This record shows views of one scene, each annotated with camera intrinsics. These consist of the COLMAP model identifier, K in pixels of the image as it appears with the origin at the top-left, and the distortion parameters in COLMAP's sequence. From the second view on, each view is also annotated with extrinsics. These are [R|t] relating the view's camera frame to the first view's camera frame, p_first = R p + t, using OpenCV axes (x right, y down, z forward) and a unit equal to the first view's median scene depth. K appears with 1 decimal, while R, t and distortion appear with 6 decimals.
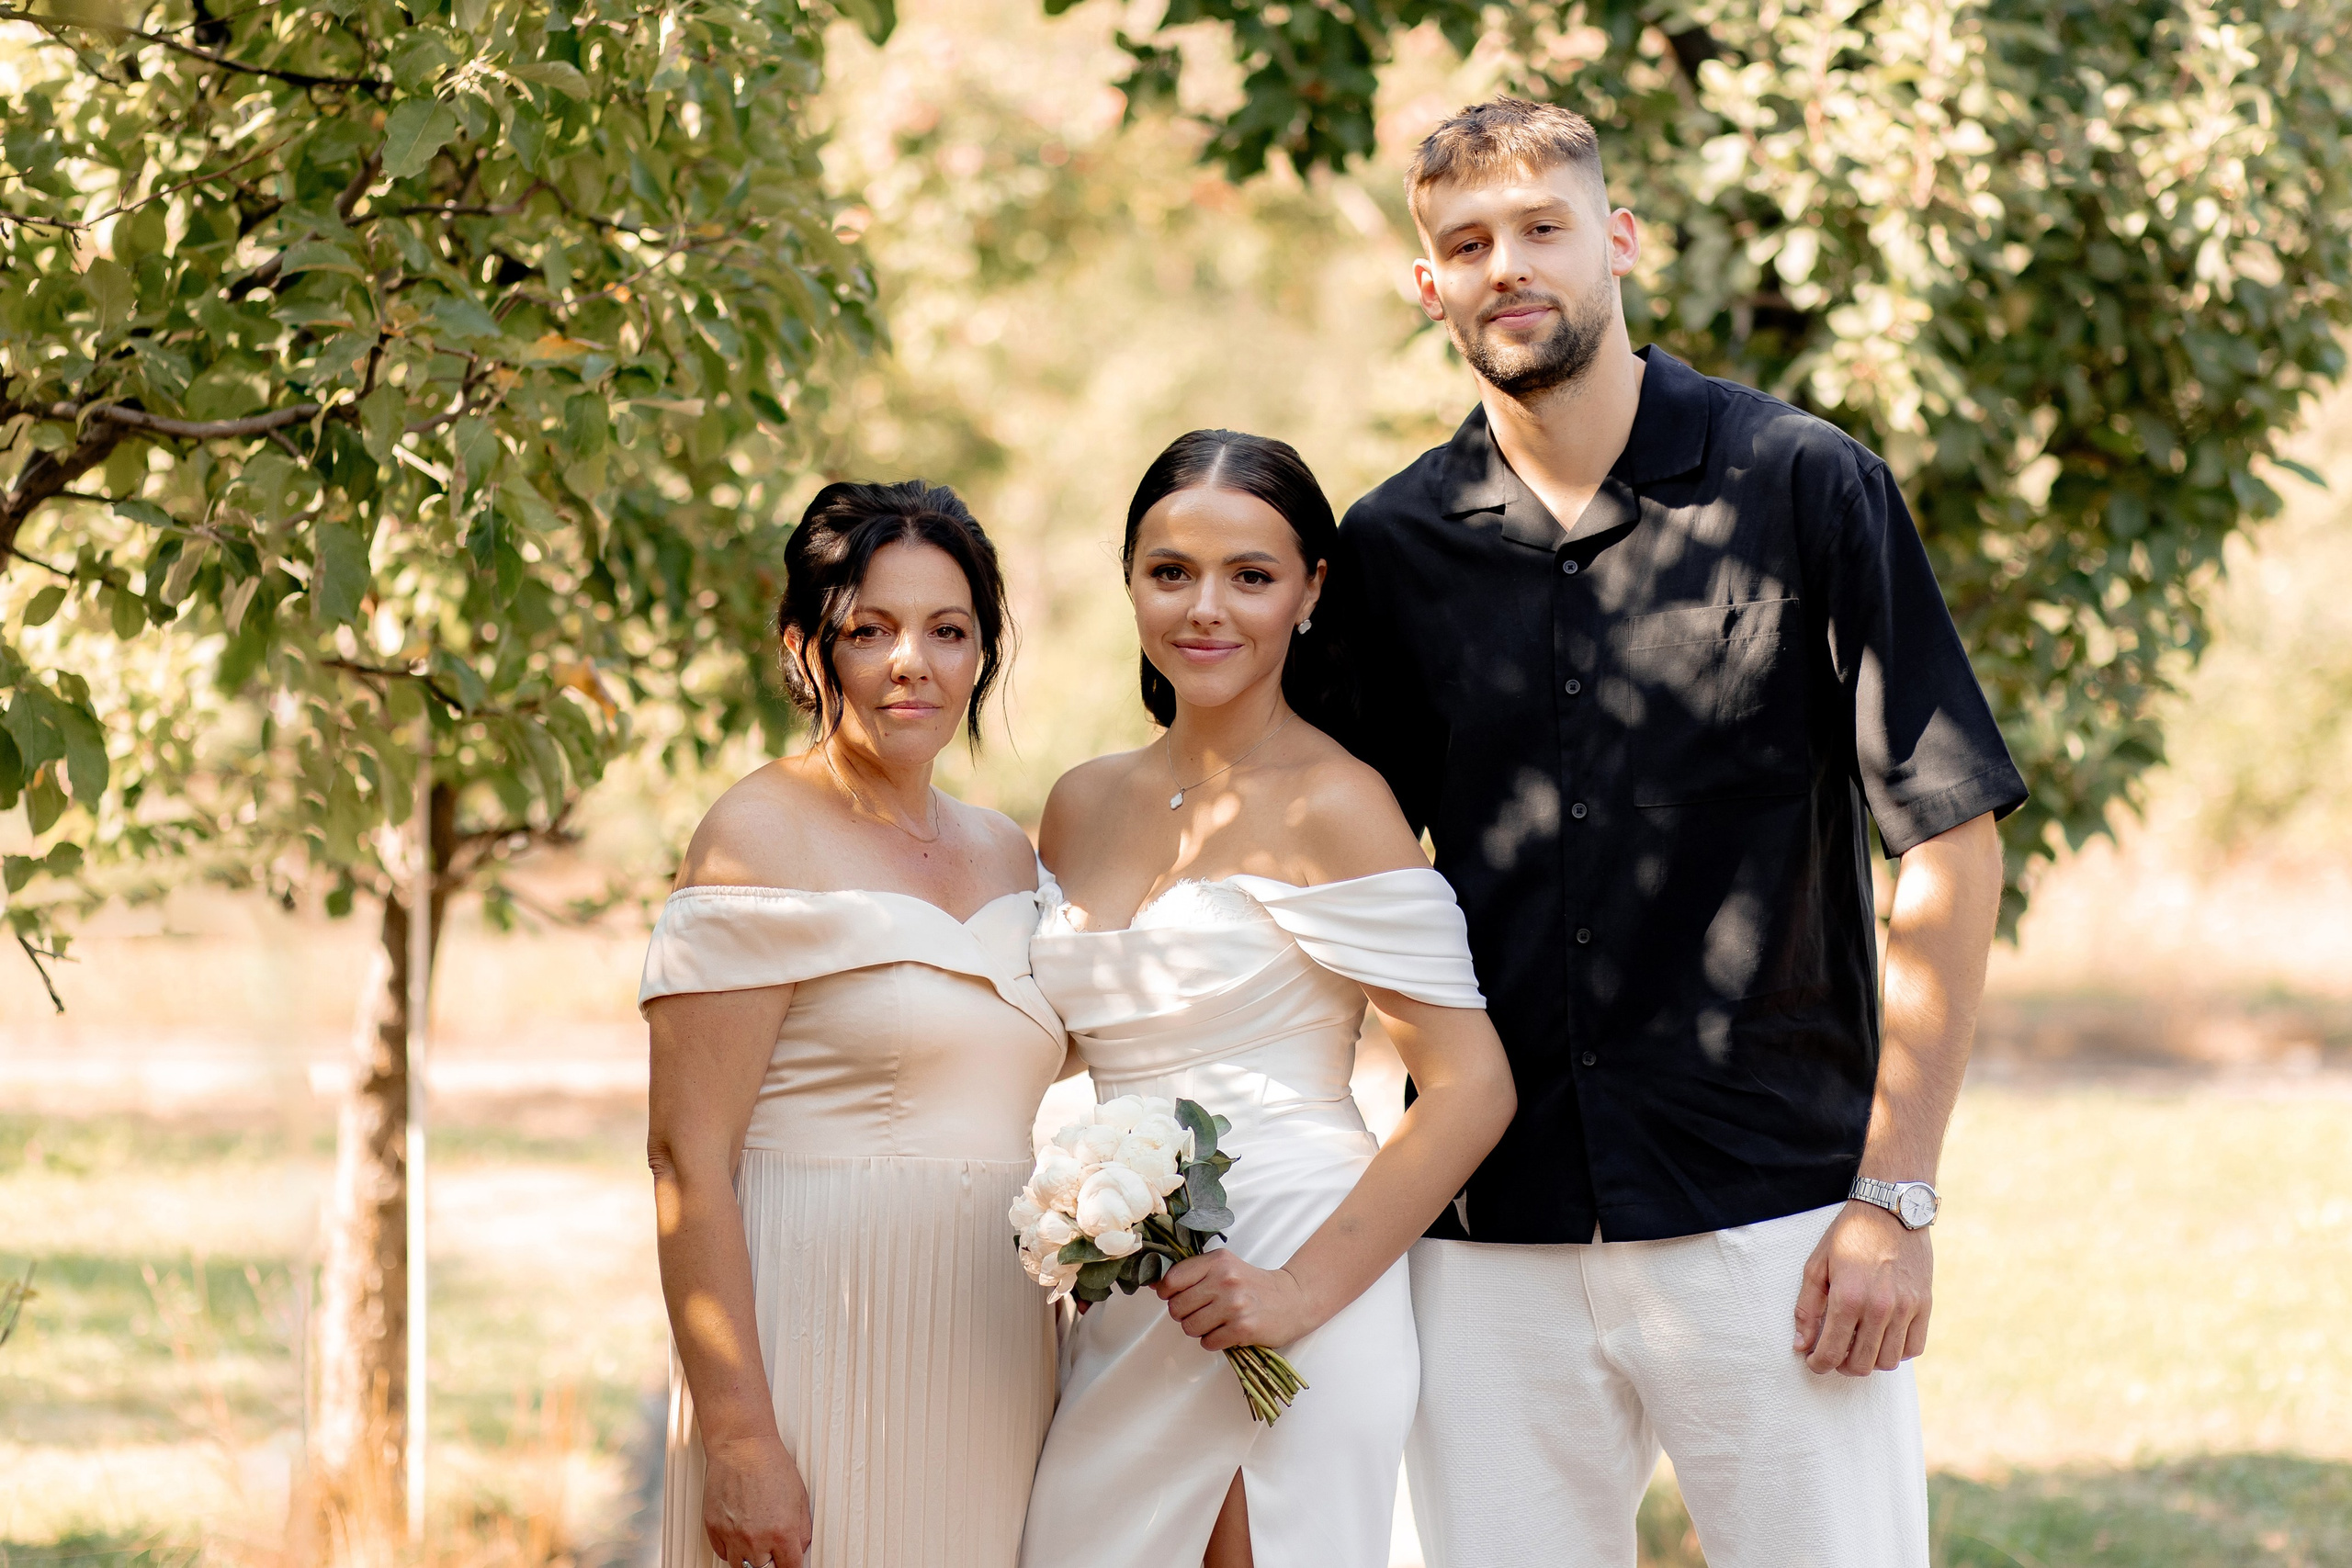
lens RADIAL K [[5807.5, 0, 1176.0], [0, 5807.5, 784.0], [0, 0, 1]] dist [0.168563, -0.913284]
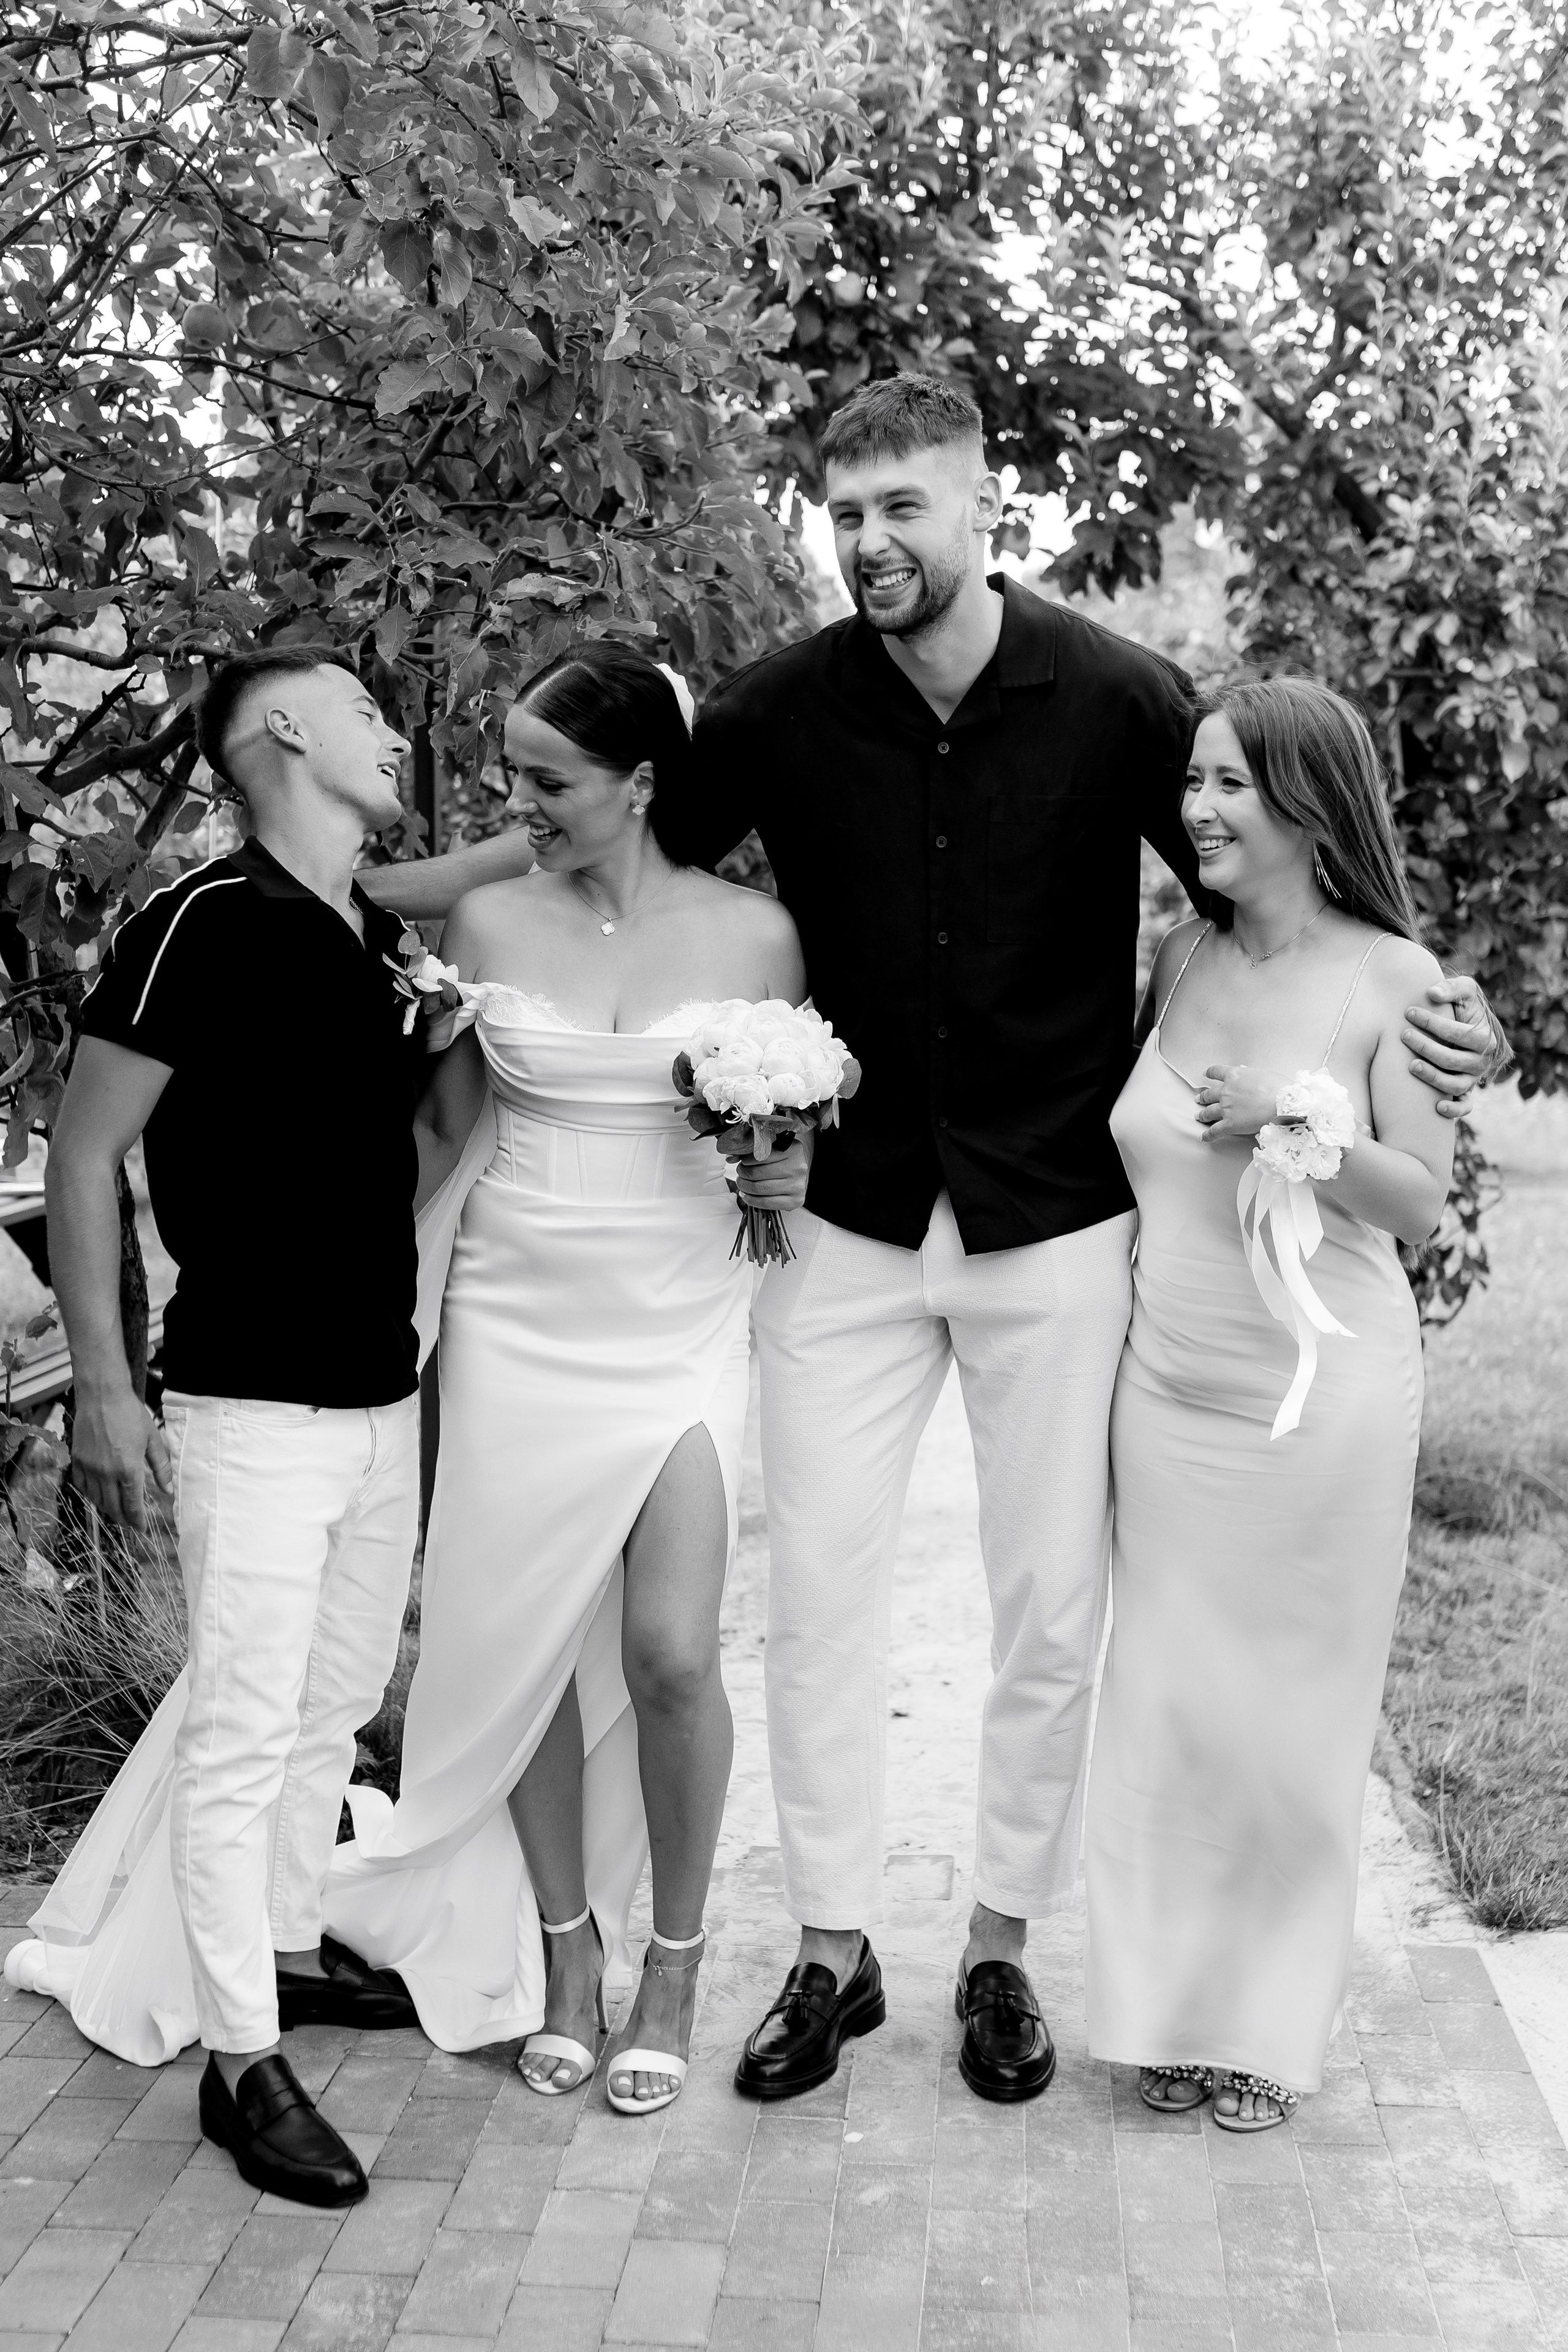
lens RADIAL K [[2356.8, 0, 911.1], [0, 2356.8, 1282.9], [0, 0, 1]] dist [-0.011905, 0.025126]
pose [[0.998893, 0.007496, -0.046438, -0.000993], [-0.003383, 0.996113, 0.088020, 0.023625], [0.046917, -0.087765, 0.995036, 0.381018]]
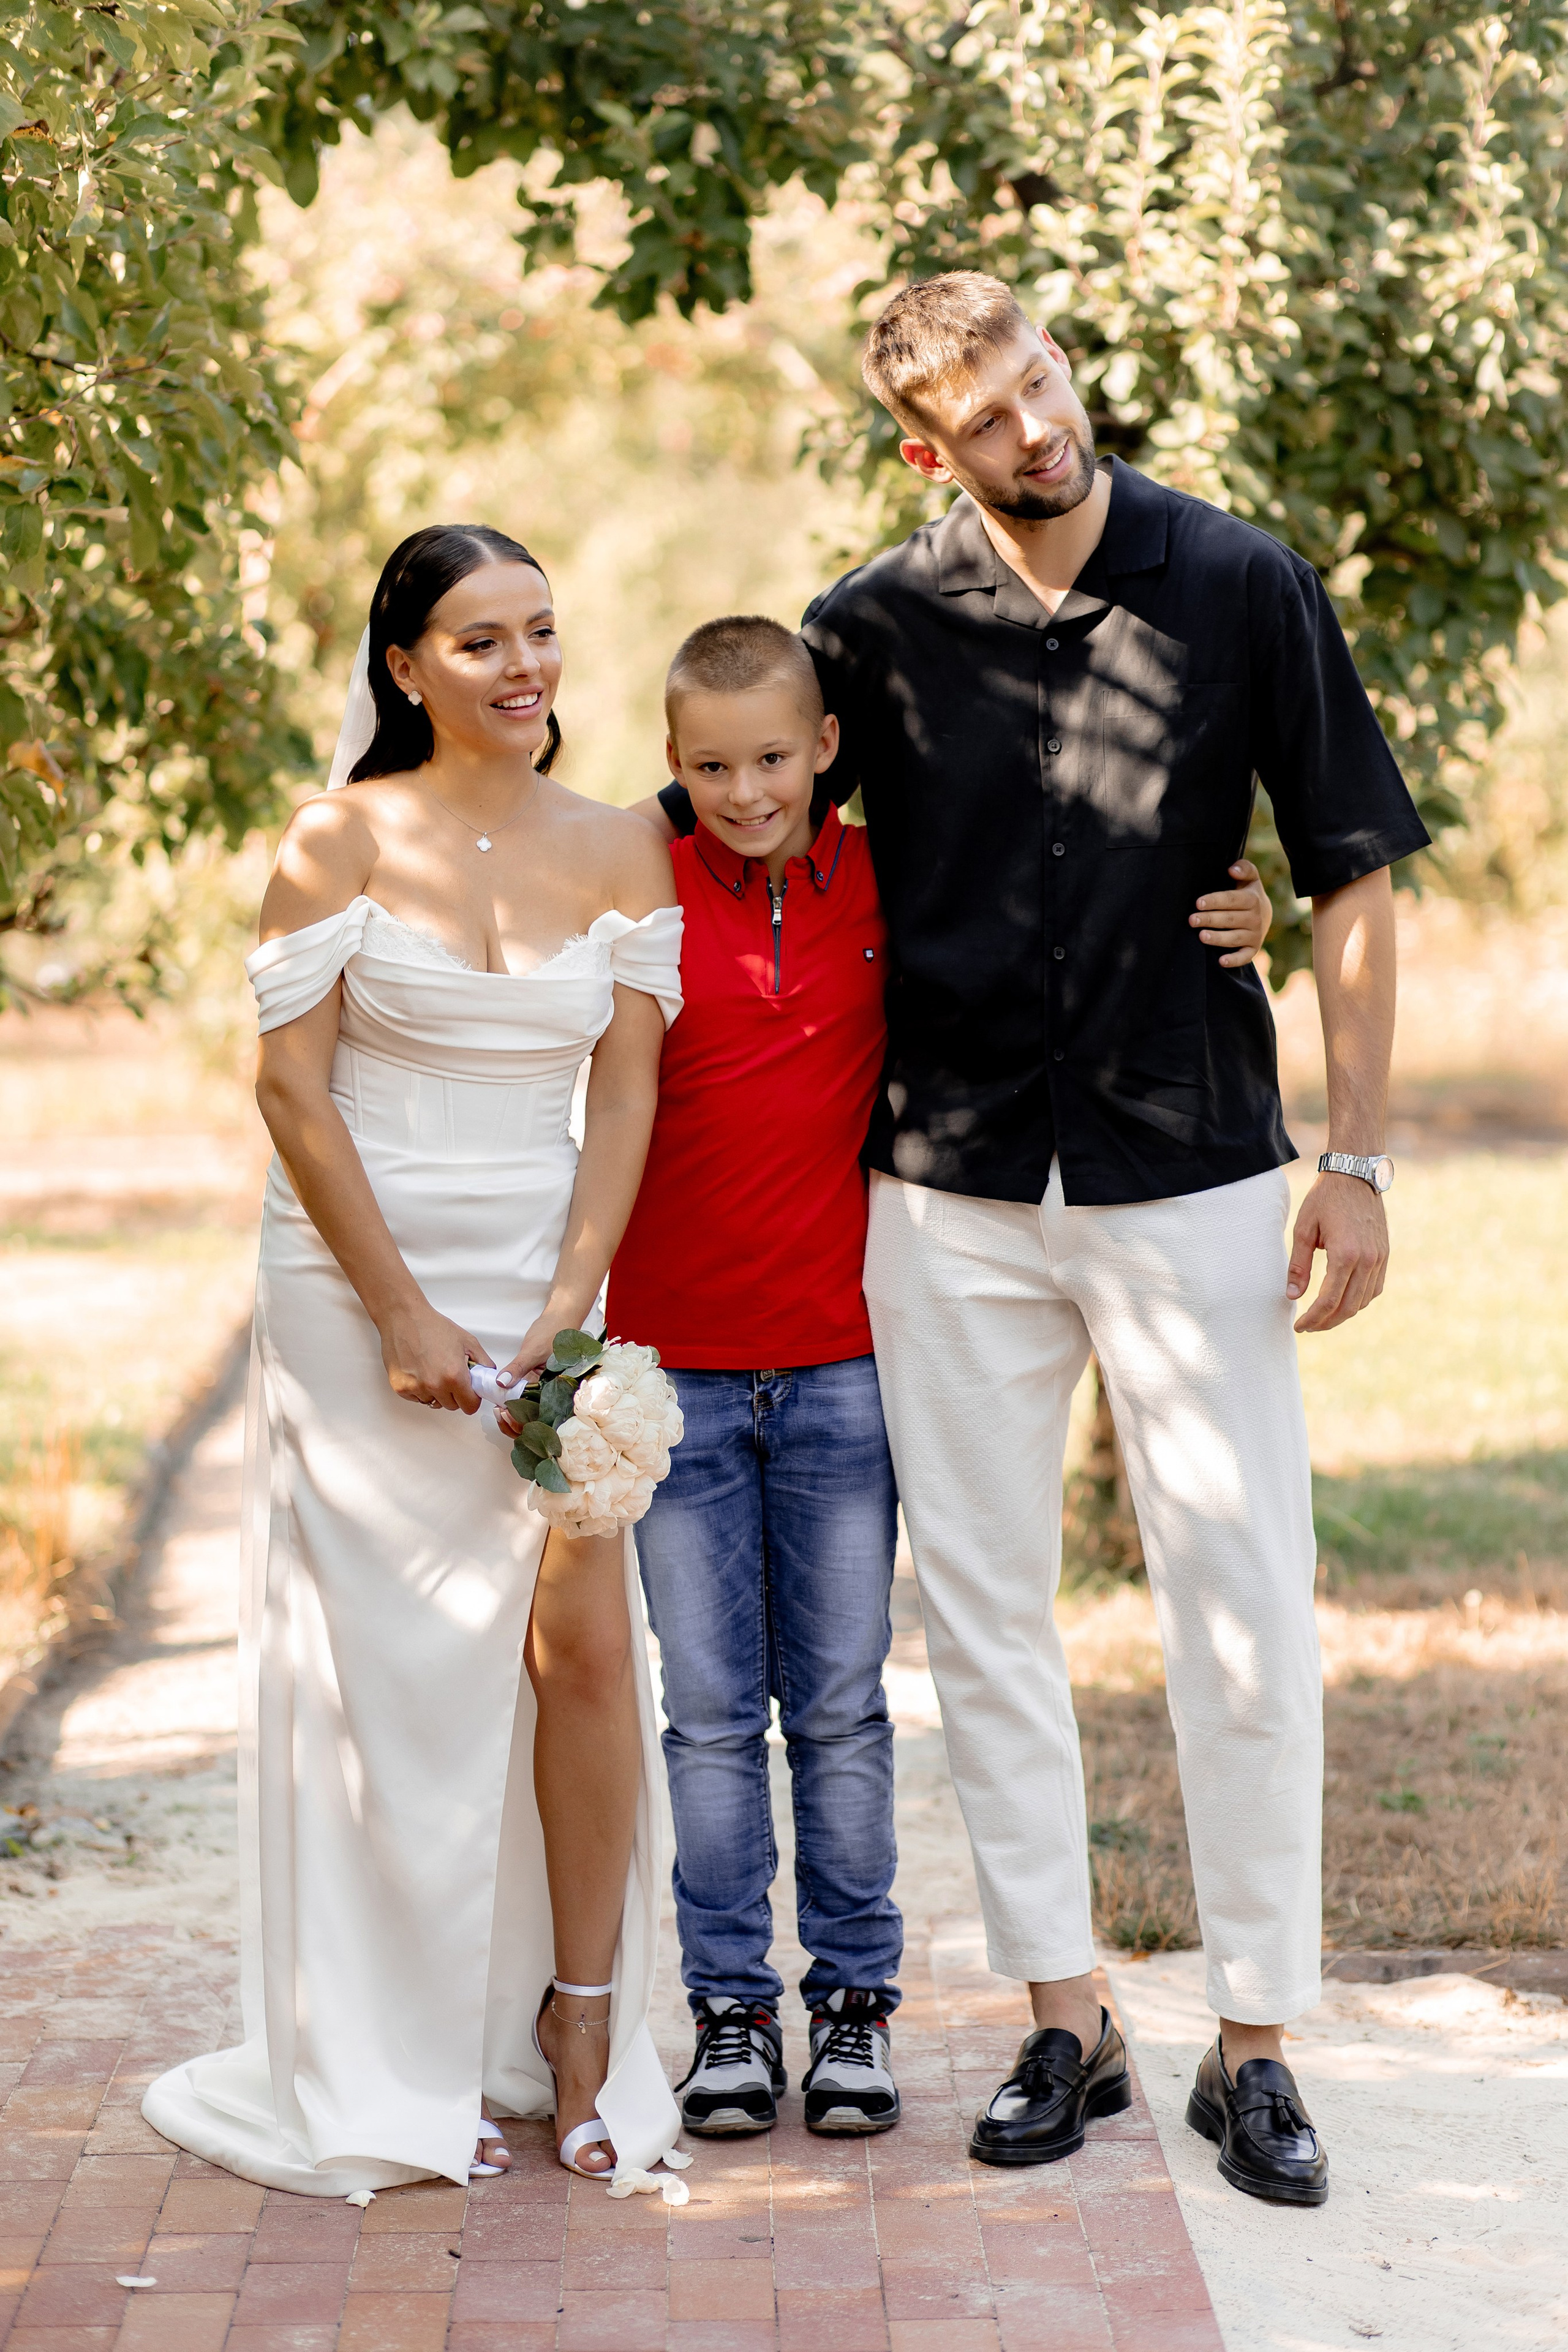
lens RADIAL K [[5599.7, 0, 858.2], [0, 5599.7, 1168.4], [0, 0, 1]] dist [0.070743, 0.284609]
pose [[0.999423, -0.025120, 0.022848, 0.027084], [0.024244, 0.998990, 0.037827, 0.020378], [-0.023775, -0.037251, 0.999023, -0.090552]]
